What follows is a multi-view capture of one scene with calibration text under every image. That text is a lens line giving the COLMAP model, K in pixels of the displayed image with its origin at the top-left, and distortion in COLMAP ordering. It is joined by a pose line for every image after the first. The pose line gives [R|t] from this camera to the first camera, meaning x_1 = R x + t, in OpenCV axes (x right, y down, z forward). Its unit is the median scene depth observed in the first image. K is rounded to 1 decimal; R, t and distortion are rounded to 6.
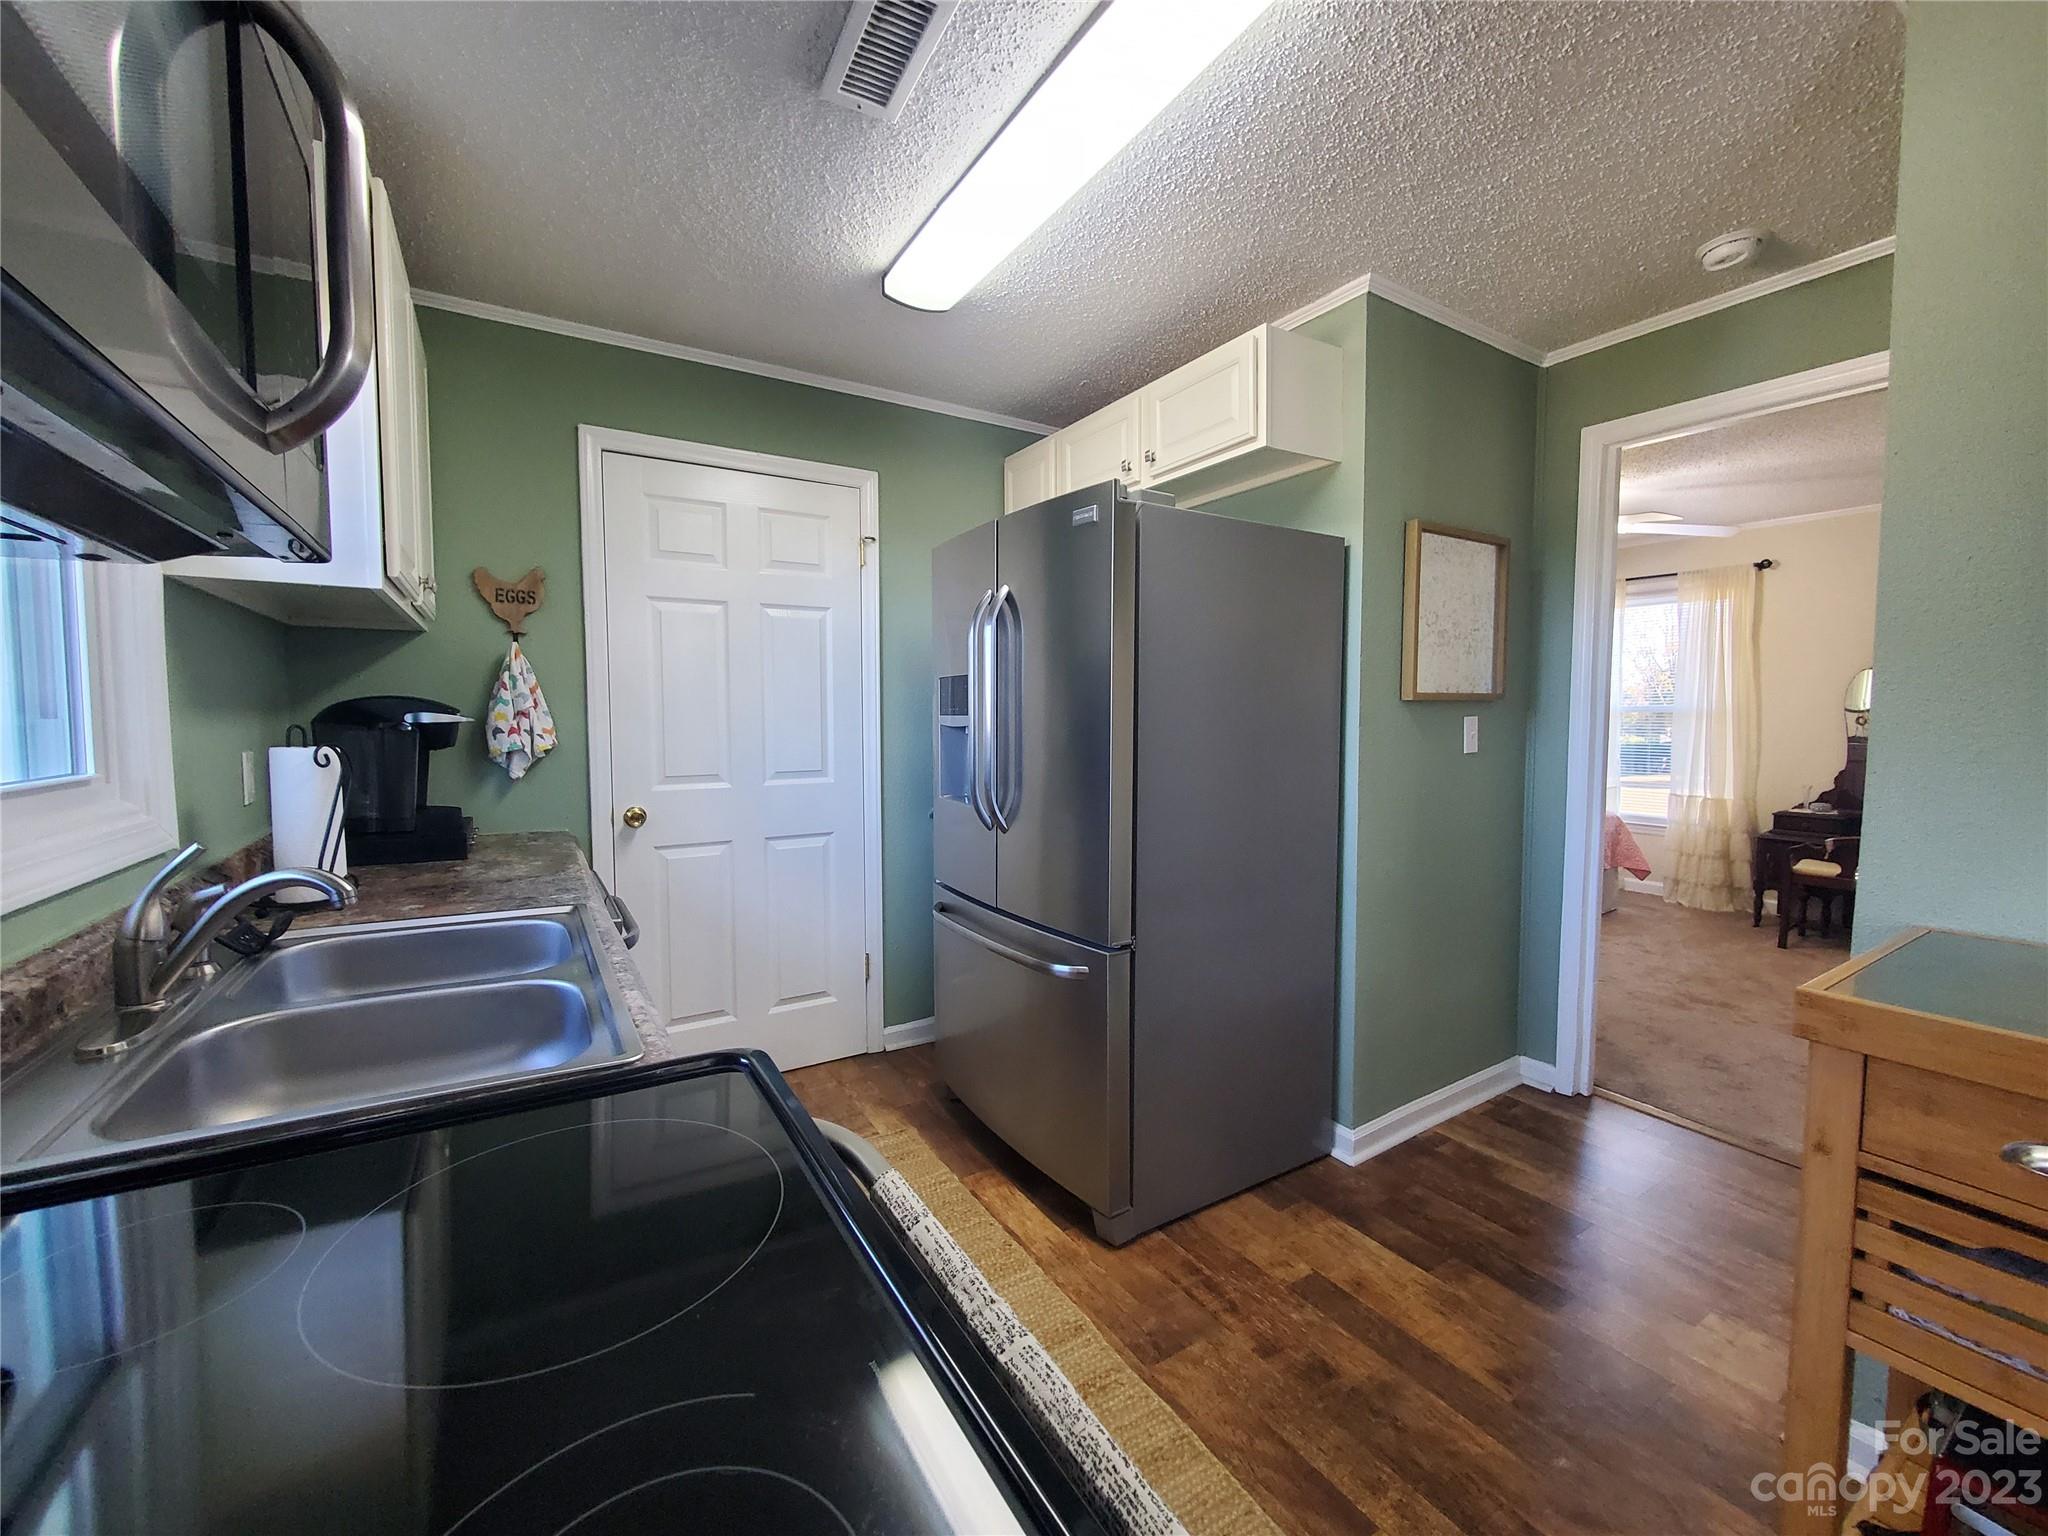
lens RADIAL K [[808.8, 0, 1020.5], [0, 808.8, 751.3], [0, 0, 1]] dist [-0.000815, -0.000106]
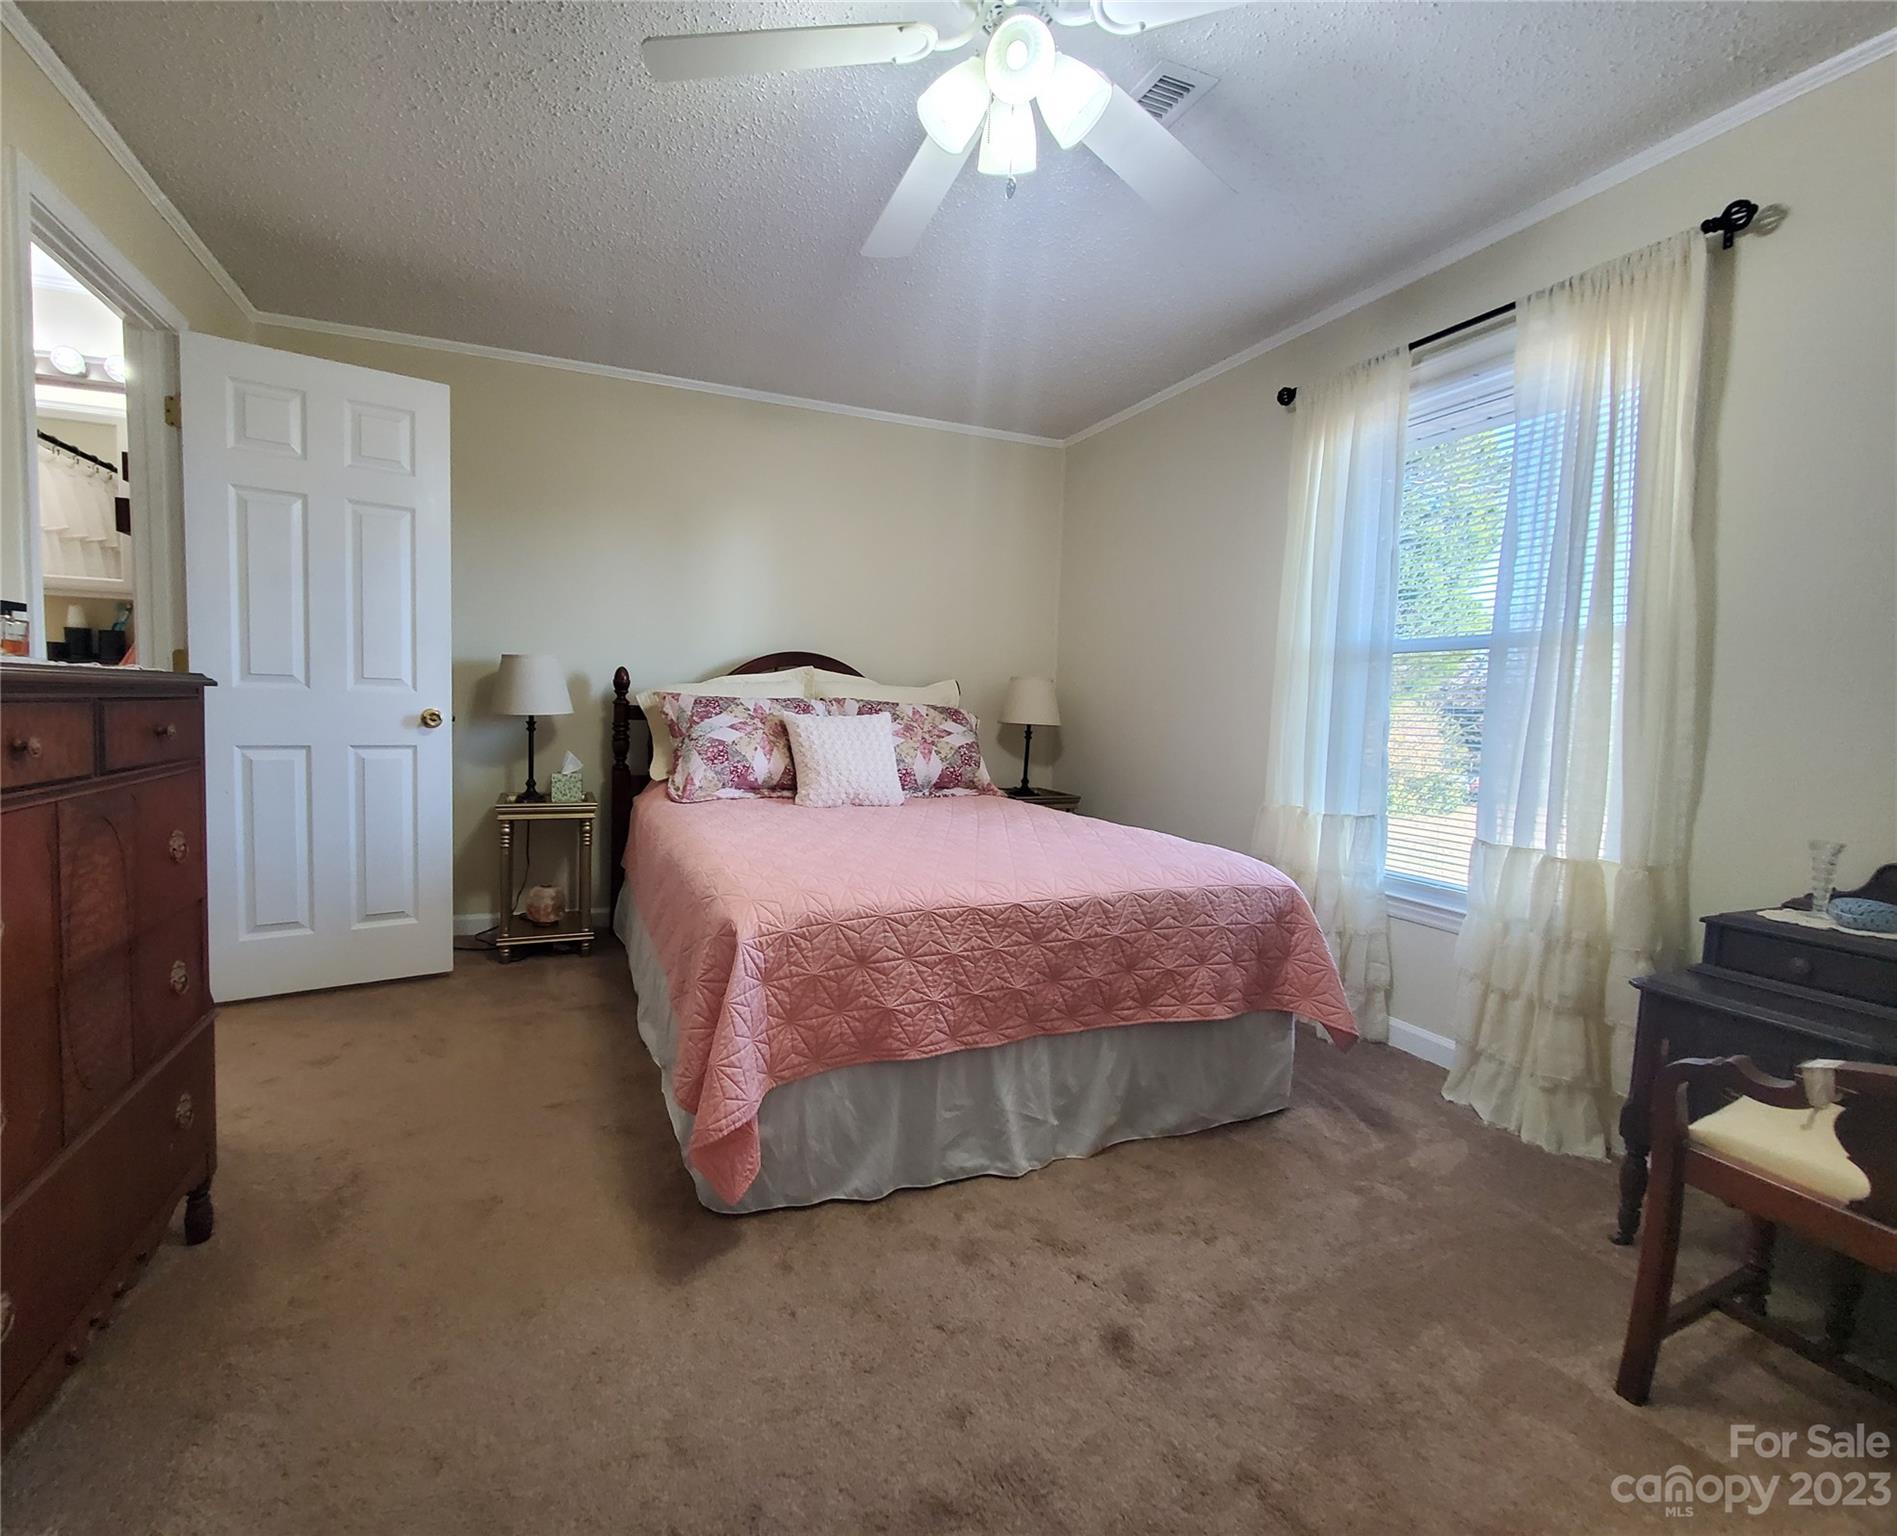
lens RADIAL K [[809.1, 0, 863.4], [0, 809.1, 751.6], [0, 0, 1]] dist [-0.002583, -0.000982]
pose [[0.981816, 0.043244, -0.184842, 0.599646], [-0.041482, 0.999050, 0.013390, 0.015232], [0.185246, -0.005479, 0.982677, 0.560805]]
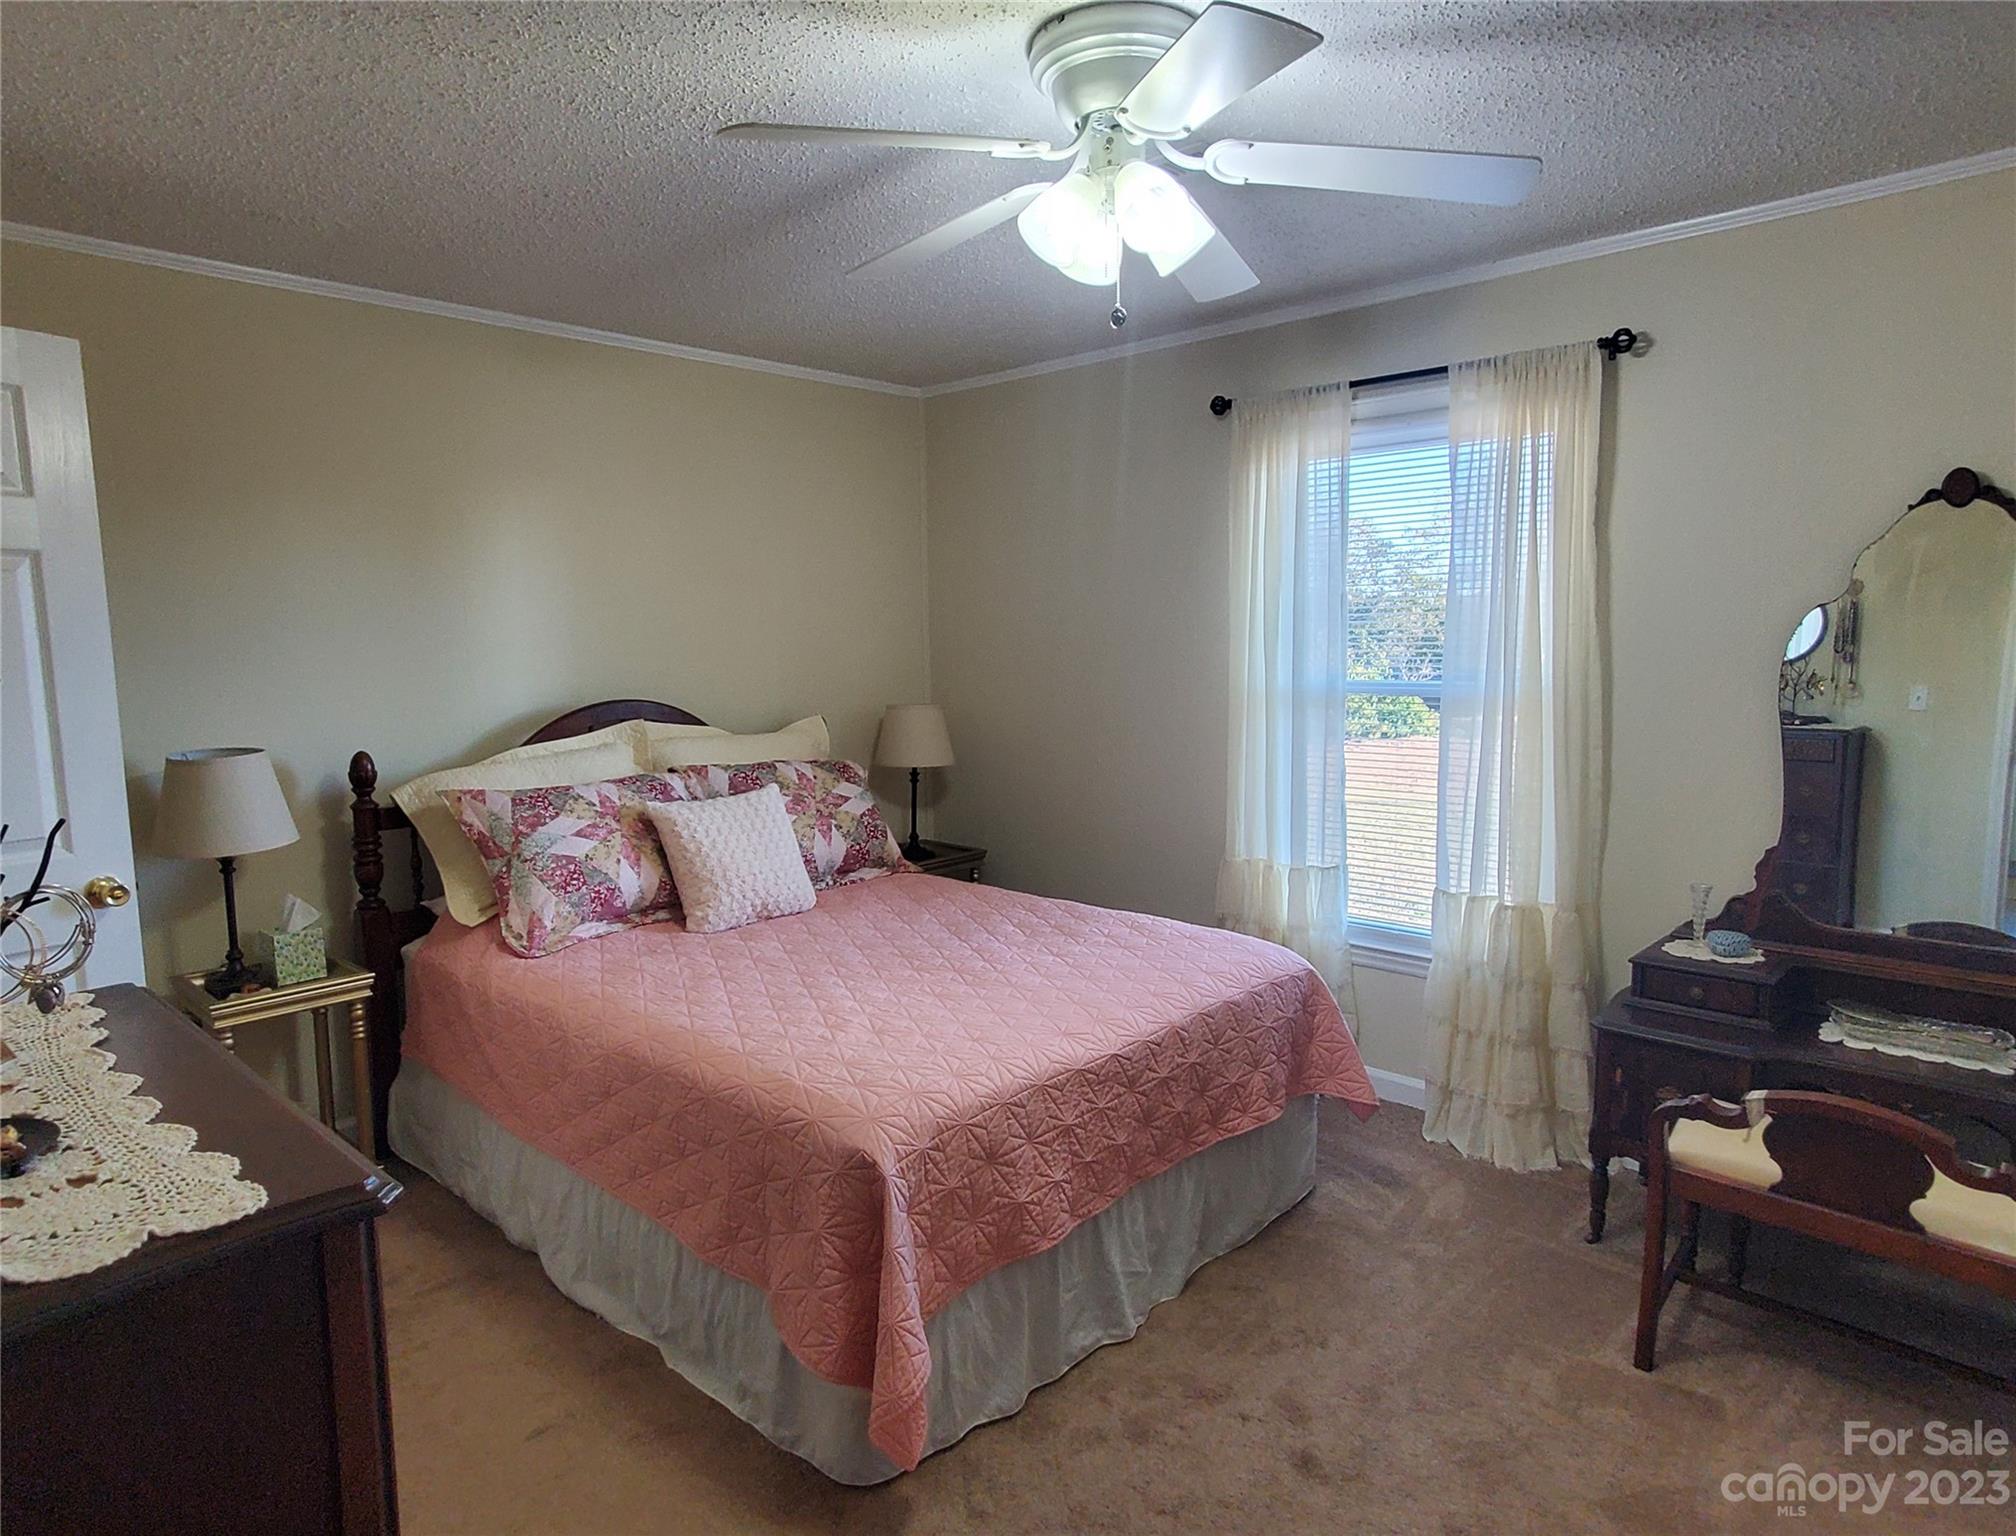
lens RADIAL K [[1179.5, 0, 1008.0], [0, 1179.5, 768.0], [0, 0, 1]] dist [-0.002183, -0.001388]
pose [[0.965531, -0.040639, 0.257095, 0.447591], [0.024938, 0.997636, 0.064040, -0.061174], [-0.259090, -0.055421, 0.964262, 0.481245]]
